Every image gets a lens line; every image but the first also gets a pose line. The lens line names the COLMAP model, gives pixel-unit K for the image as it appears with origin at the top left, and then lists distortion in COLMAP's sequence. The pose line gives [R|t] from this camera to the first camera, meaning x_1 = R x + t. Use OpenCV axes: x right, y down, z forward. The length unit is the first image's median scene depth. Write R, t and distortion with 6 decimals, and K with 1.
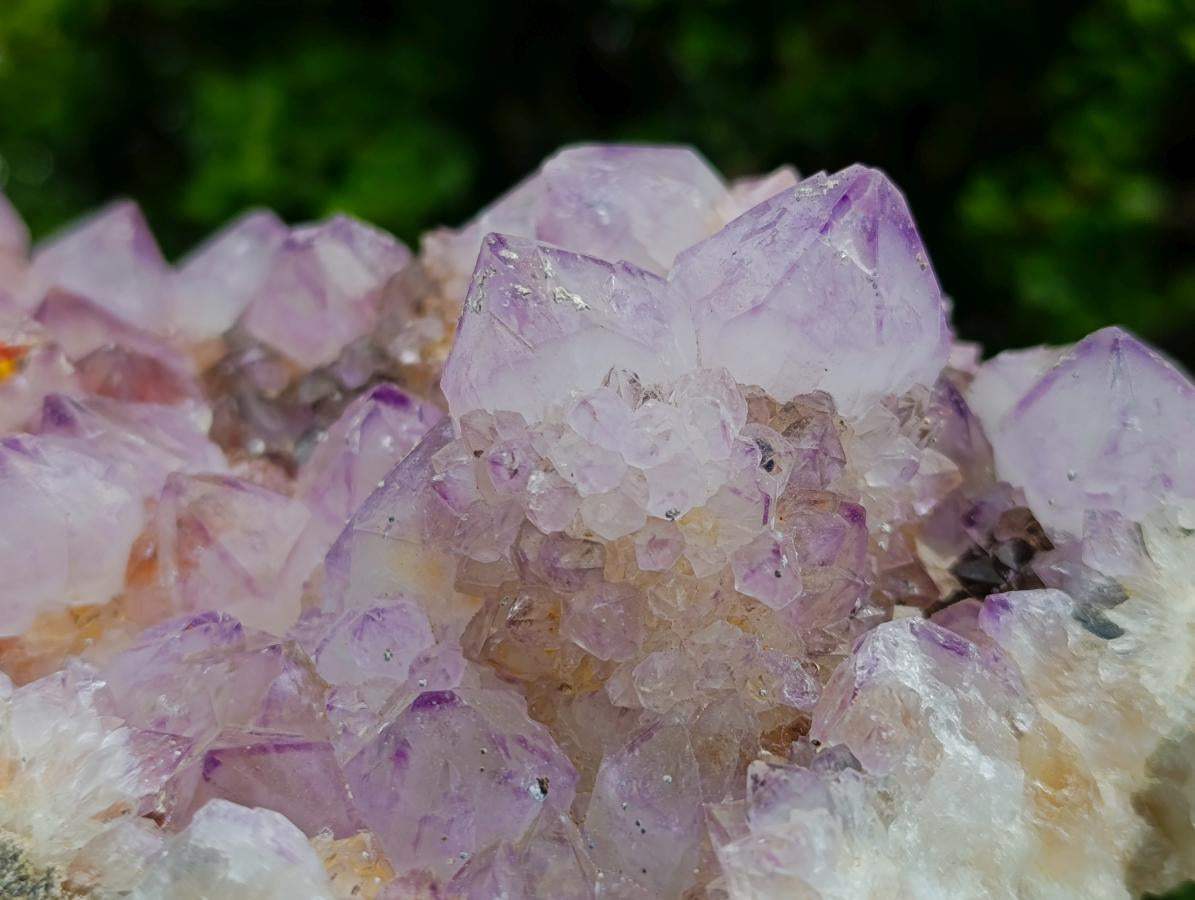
lens RADIAL K [[1739.7, 0, 597.5], [0, 1739.7, 450.0], [0, 0, 1]] dist [0.258891, -1.891732]
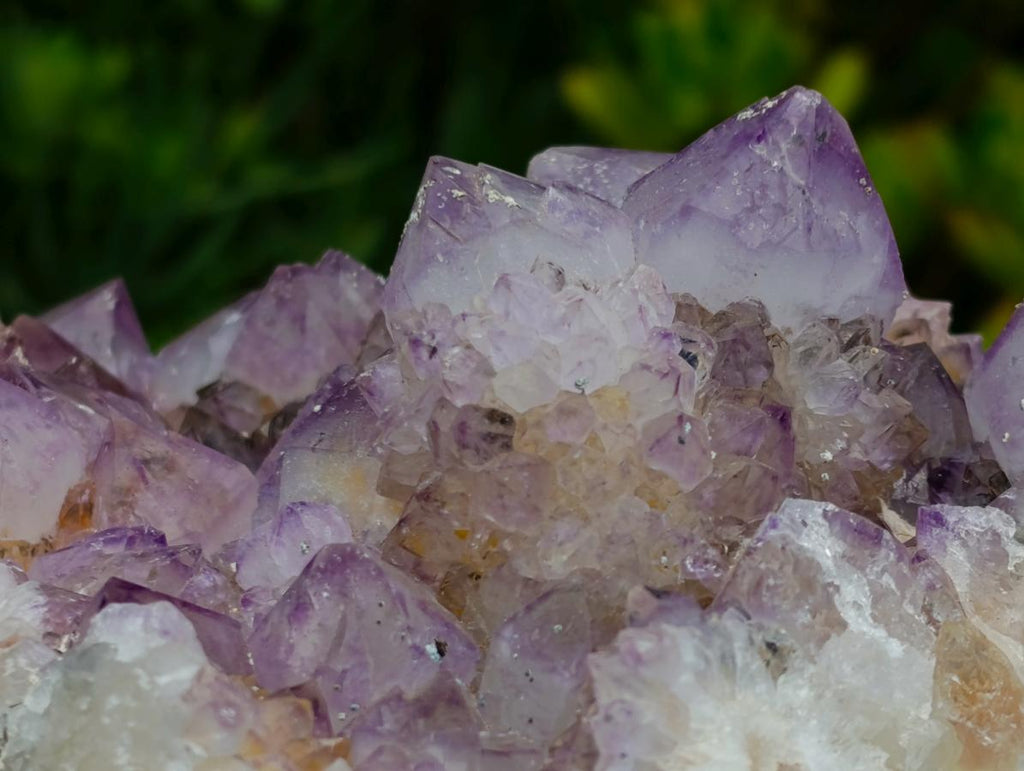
lens RADIAL K [[2811.7, 0, 512.0], [0, 2811.7, 385.5], [0, 0, 1]] dist [0.256347, -1.973604]
pose [[0.989994, 0.019982, -0.139689, 0.226550], [-0.055893, 0.964484, -0.258158, 0.452285], [0.129569, 0.263383, 0.955950, -0.554413]]
